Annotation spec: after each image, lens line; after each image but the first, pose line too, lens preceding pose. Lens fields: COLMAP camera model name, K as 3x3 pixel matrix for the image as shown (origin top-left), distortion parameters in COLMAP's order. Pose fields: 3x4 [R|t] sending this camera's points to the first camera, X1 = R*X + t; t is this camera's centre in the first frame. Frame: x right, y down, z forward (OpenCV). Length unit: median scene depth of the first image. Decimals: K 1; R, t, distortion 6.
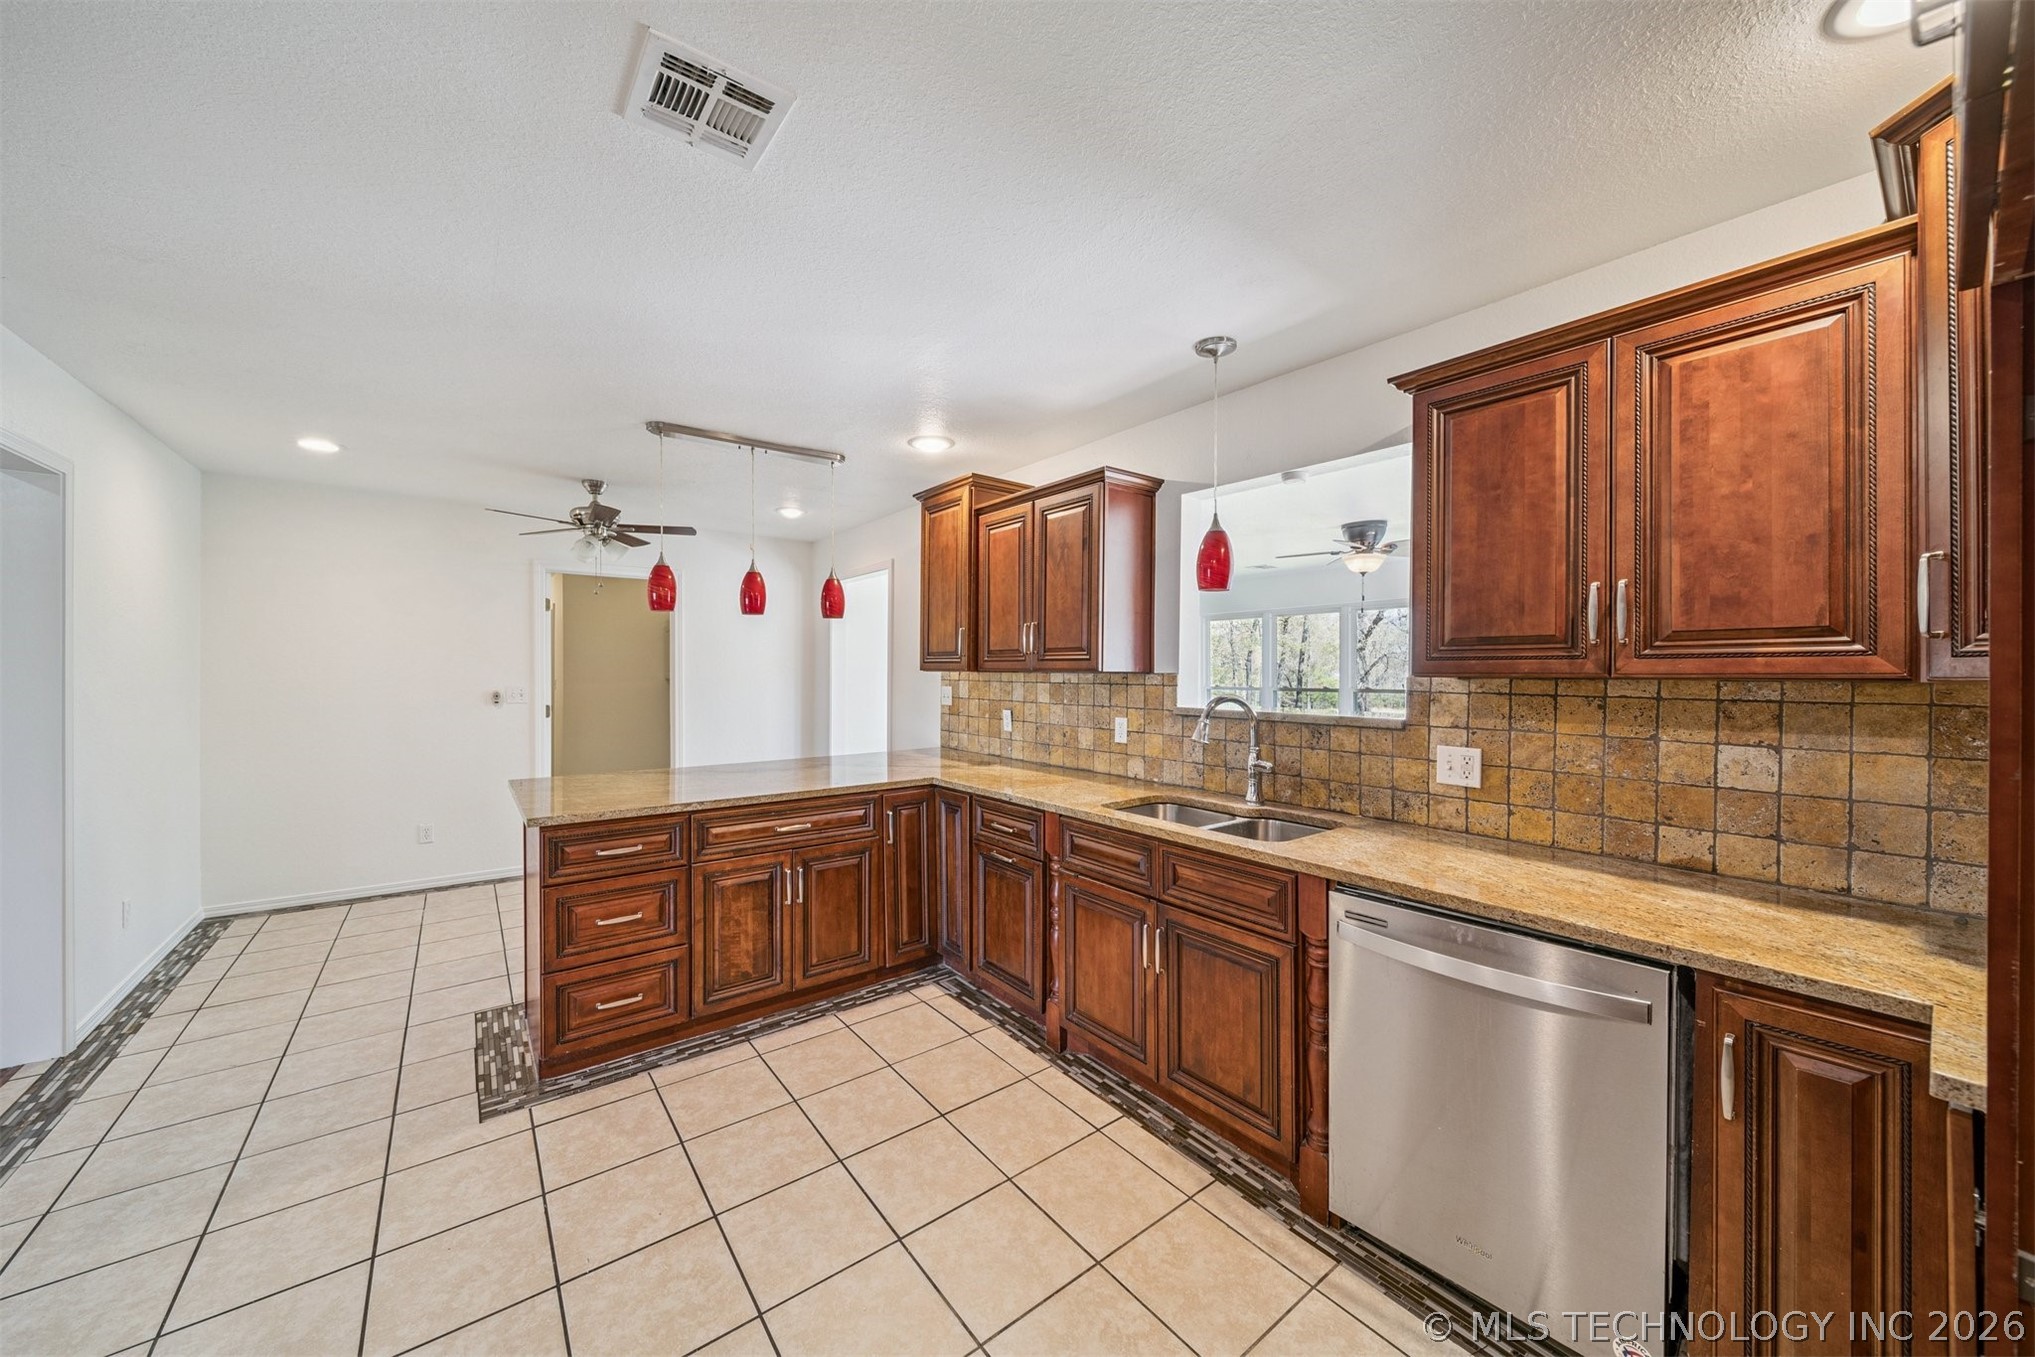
lens RADIAL K [[714.0, 0, 994.4], [0, 714.0, 673.4], [0, 0, 1]] dist [0.000520, -0.001060]
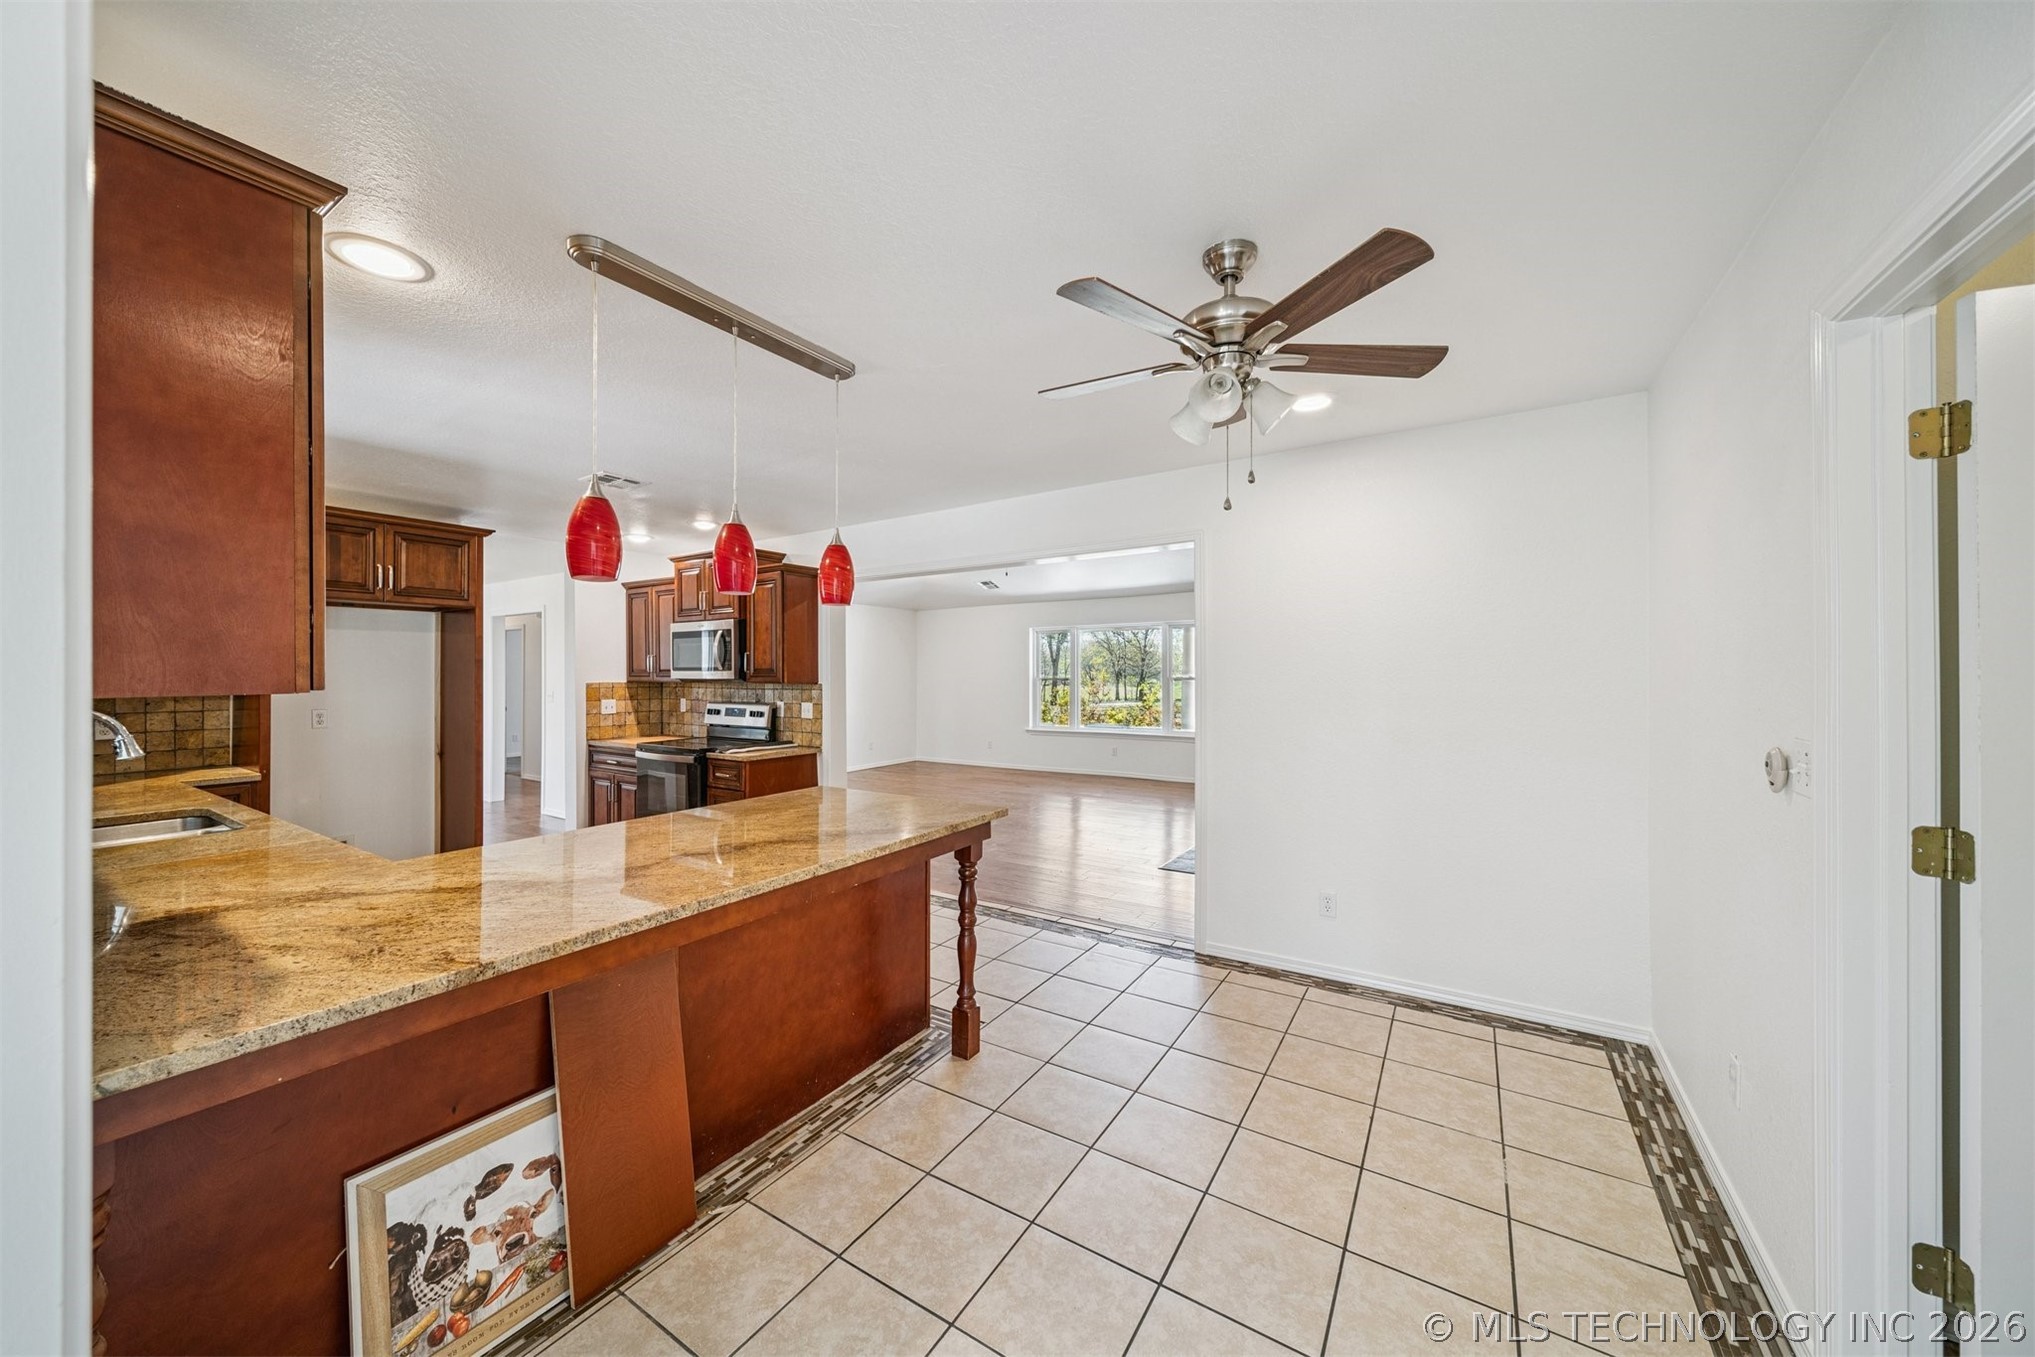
lens RADIAL K [[714.0, 0, 1001.1], [0, 714.0, 670.9], [0, 0, 1]] dist [0.000520, -0.001060]
pose [[-0.939476, -0.000448, -0.342615, -0.458498], [-0.001200, 0.999997, 0.001984, -0.022470], [0.342613, 0.002275, -0.939474, 2.210771]]
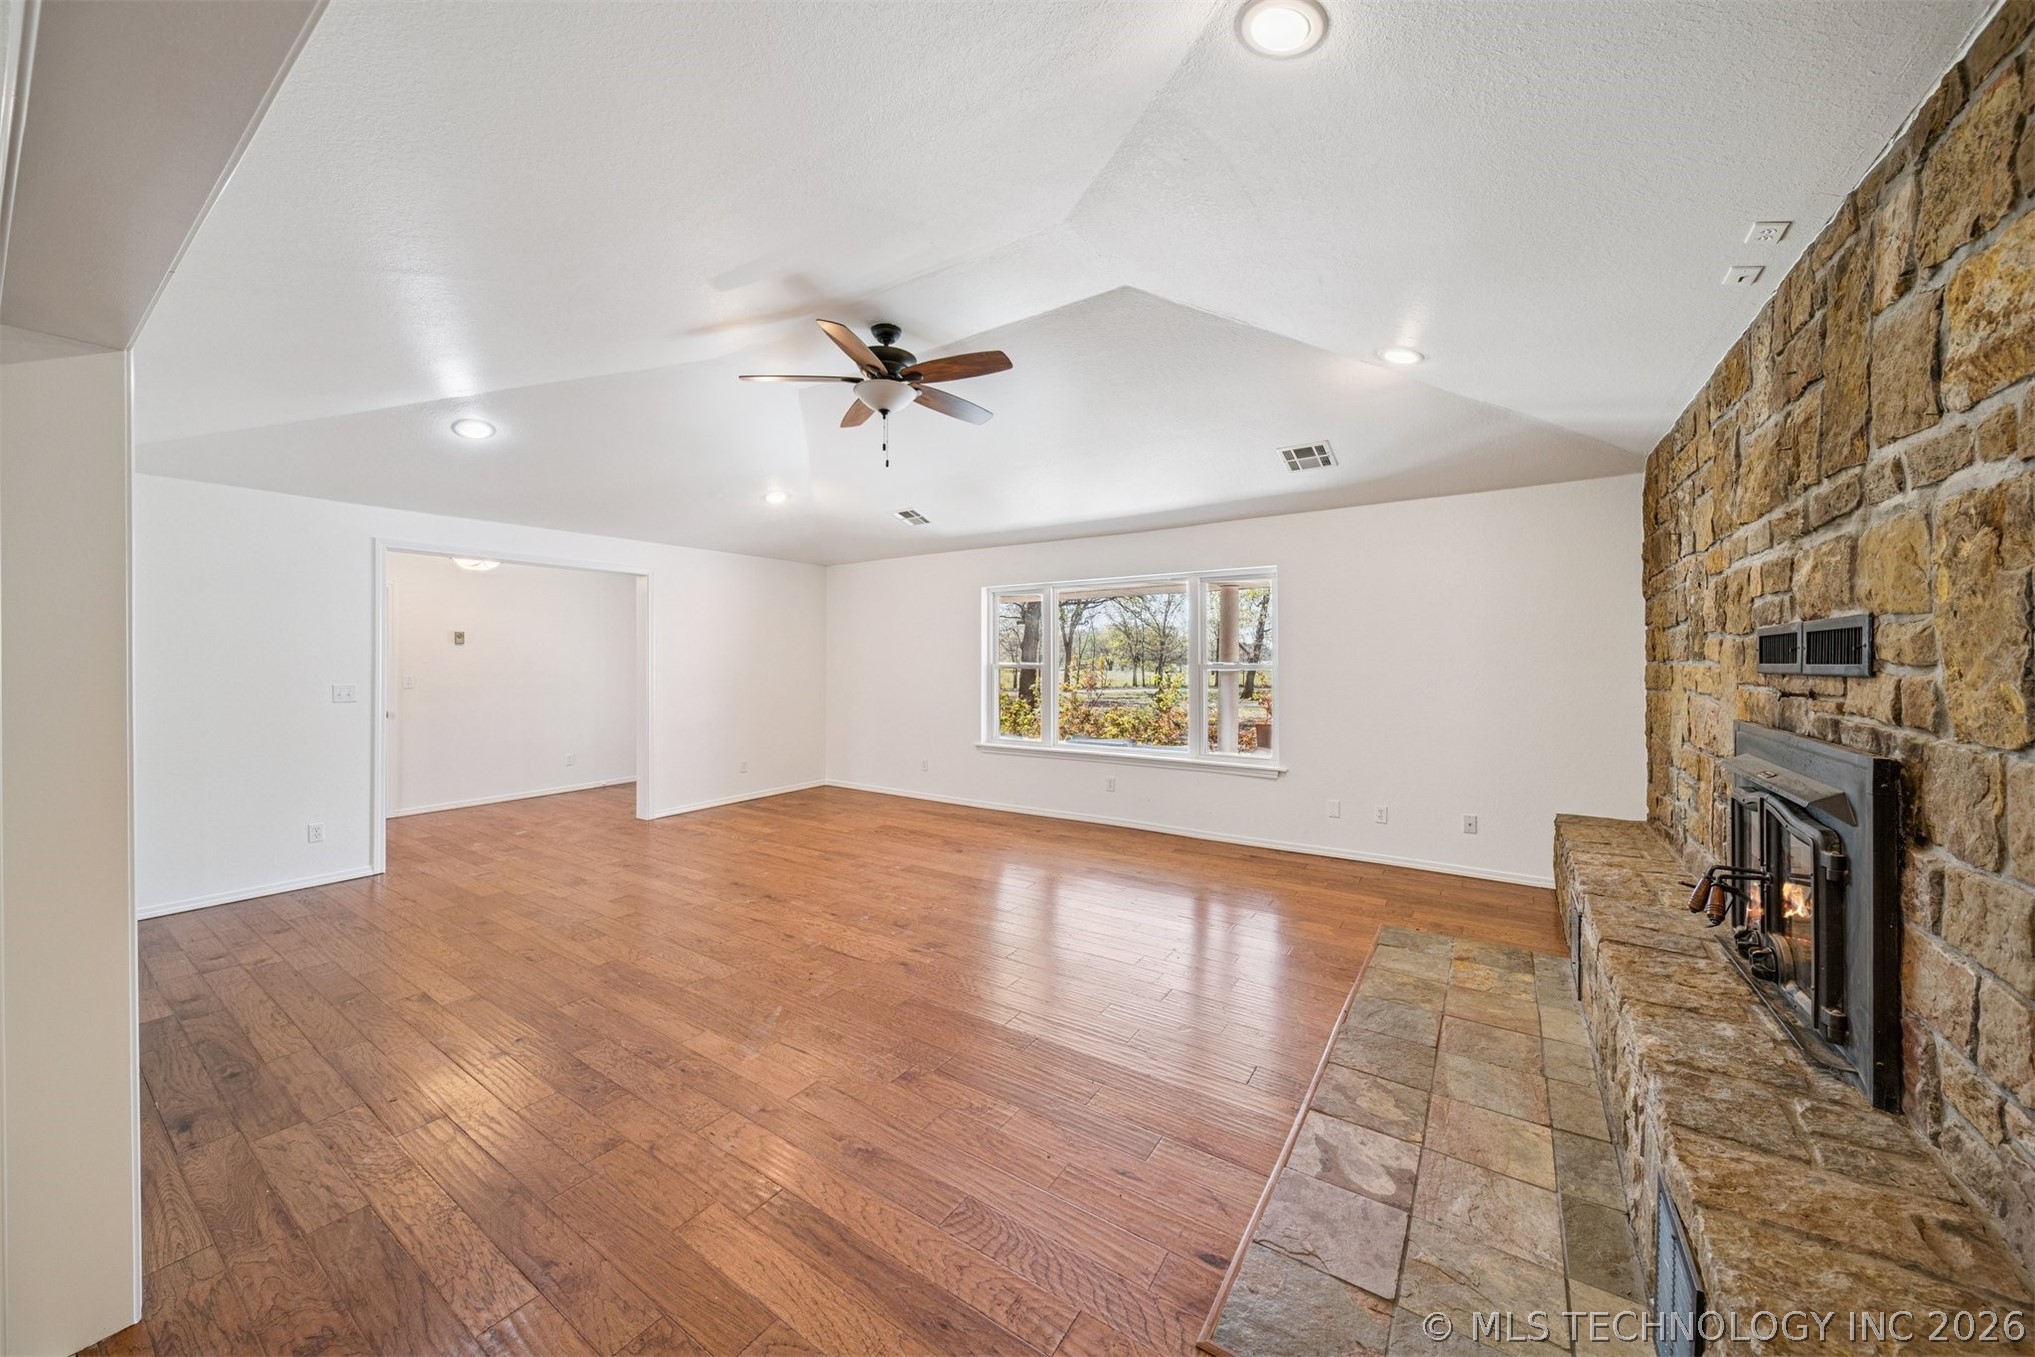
lens RADIAL K [[714.0, 0, 1009.6], [0, 714.0, 652.6], [0, 0, 1]] dist [0.000520, -0.001060]
pose [[-0.944560, -0.001493, -0.328334, -1.243882], [-0.000818, 0.999997, -0.002194, -0.012032], [0.328337, -0.001804, -0.944559, 0.945882]]
